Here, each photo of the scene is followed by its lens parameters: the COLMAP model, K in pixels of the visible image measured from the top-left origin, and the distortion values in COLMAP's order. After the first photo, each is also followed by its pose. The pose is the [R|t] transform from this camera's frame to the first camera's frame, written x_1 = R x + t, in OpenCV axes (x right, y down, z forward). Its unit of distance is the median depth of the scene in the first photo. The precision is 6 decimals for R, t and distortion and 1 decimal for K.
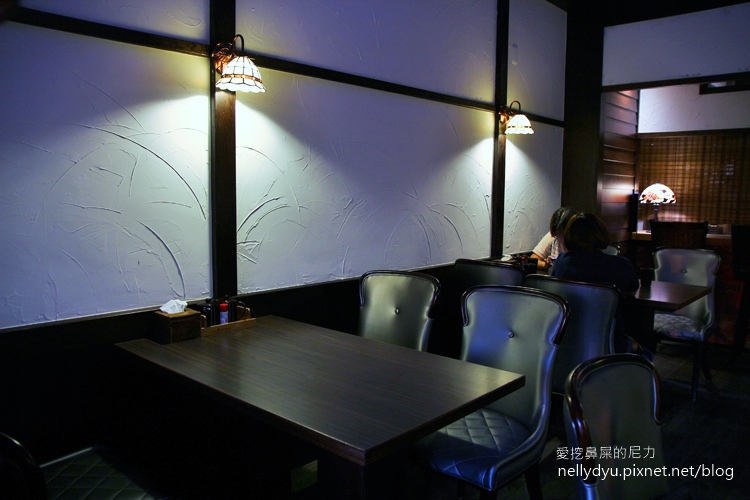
lens RADIAL K [[586.6, 0, 375.0], [0, 586.6, 250.0], [0, 0, 1]] dist [-0.090112, 0.004049]
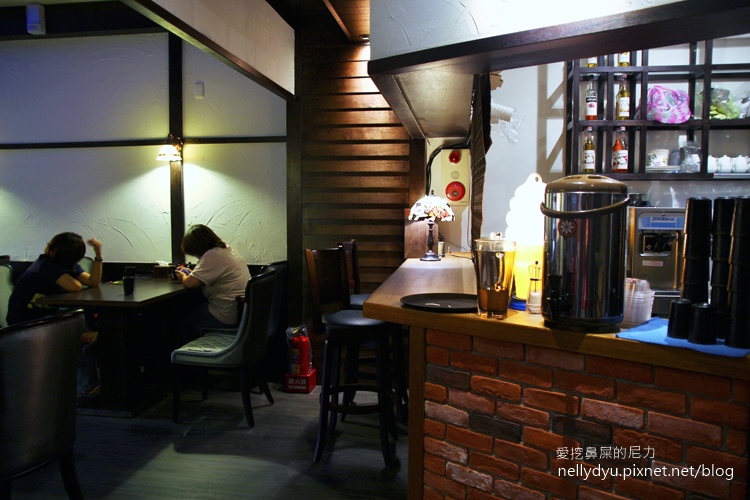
lens RADIAL K [[586.6, 0, 375.0], [0, 586.6, 250.0], [0, 0, 1]] dist [-0.090112, 0.004049]
pose [[0.559801, 0.047028, -0.827292, 1.486993], [-0.078945, 0.996874, 0.003249, -0.053607], [0.824858, 0.063492, 0.561763, 0.696957]]
